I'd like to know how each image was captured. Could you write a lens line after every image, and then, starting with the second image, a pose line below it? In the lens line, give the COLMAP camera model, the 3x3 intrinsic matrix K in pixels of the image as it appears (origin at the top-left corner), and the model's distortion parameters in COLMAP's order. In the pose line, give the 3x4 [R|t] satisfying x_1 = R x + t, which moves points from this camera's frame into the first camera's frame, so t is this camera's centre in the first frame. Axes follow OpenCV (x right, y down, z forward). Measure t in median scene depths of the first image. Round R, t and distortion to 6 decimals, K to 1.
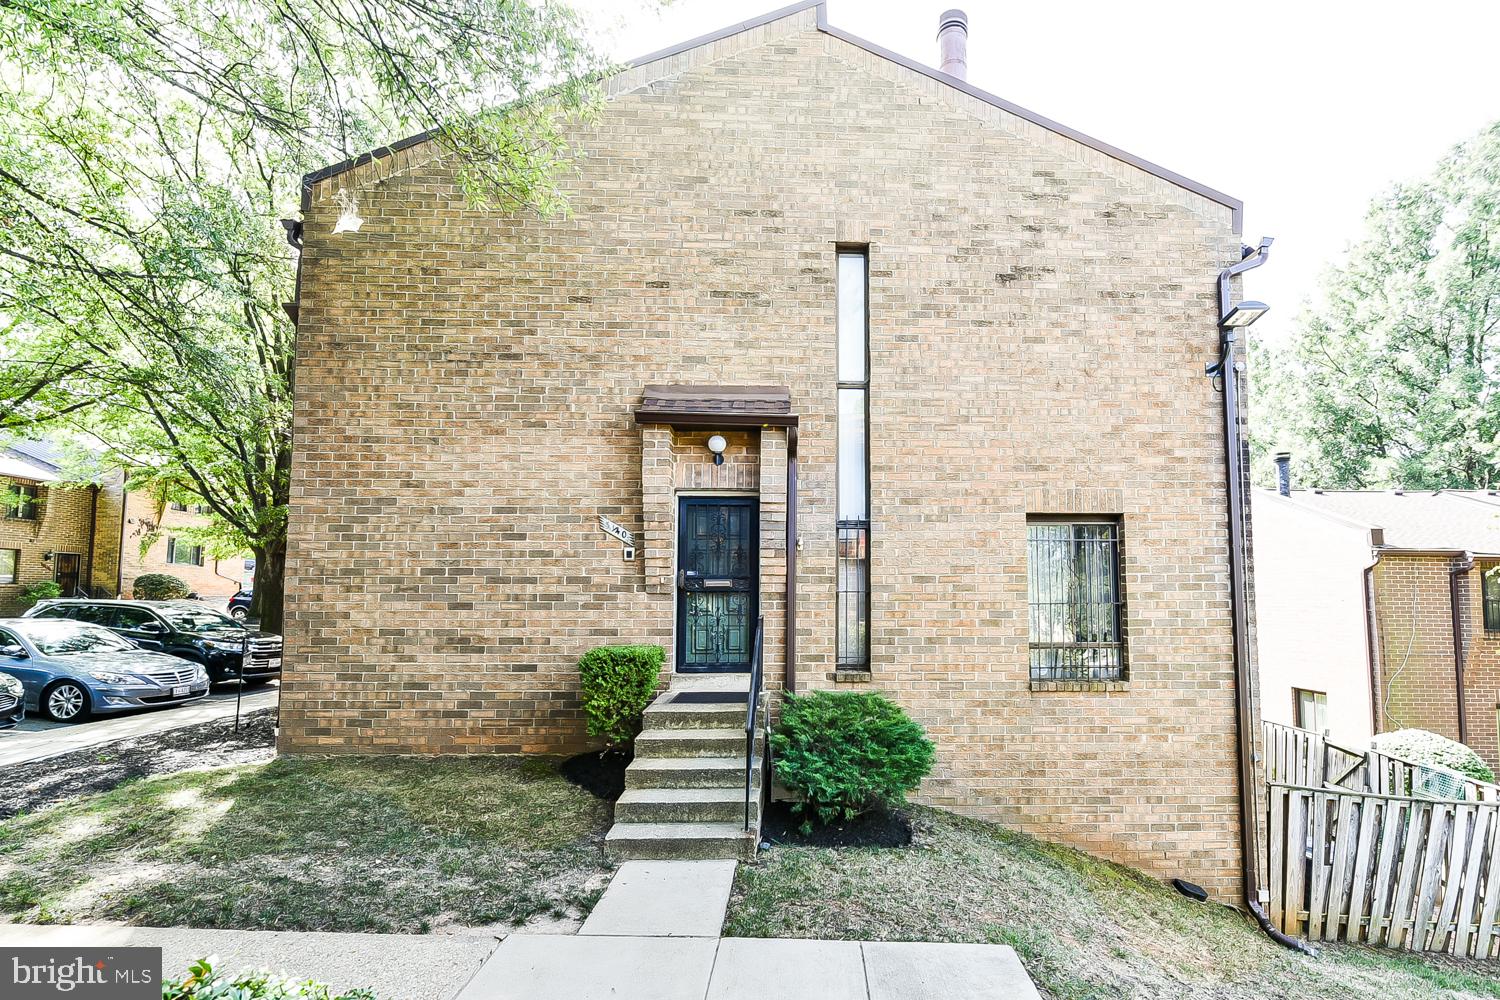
lens RADIAL K [[606.3, 0, 808.2], [0, 606.3, 525.8], [0, 0, 1]] dist [-0.000402, 0.000011]
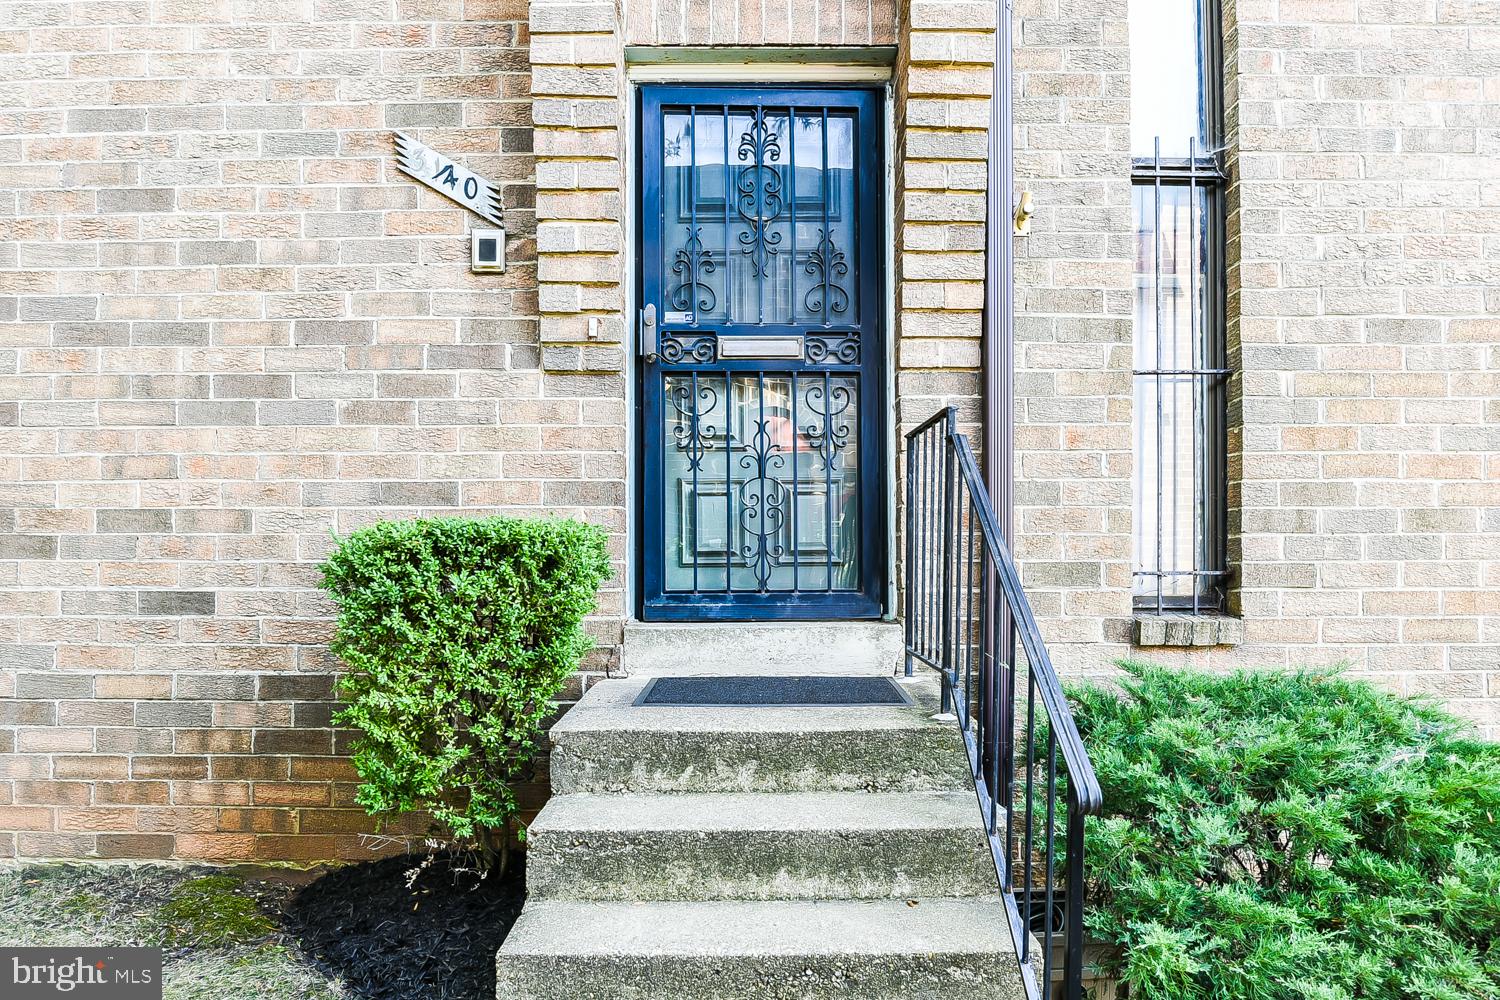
lens RADIAL K [[1025.0, 0, 750.0], [0, 1025.0, 500.0], [0, 0, 1]] dist [-0.032916, 0.005024]
pose [[0.999630, -0.004565, -0.026830, -0.144710], [0.005871, 0.998791, 0.048804, 0.153936], [0.026574, -0.048944, 0.998448, 0.464981]]
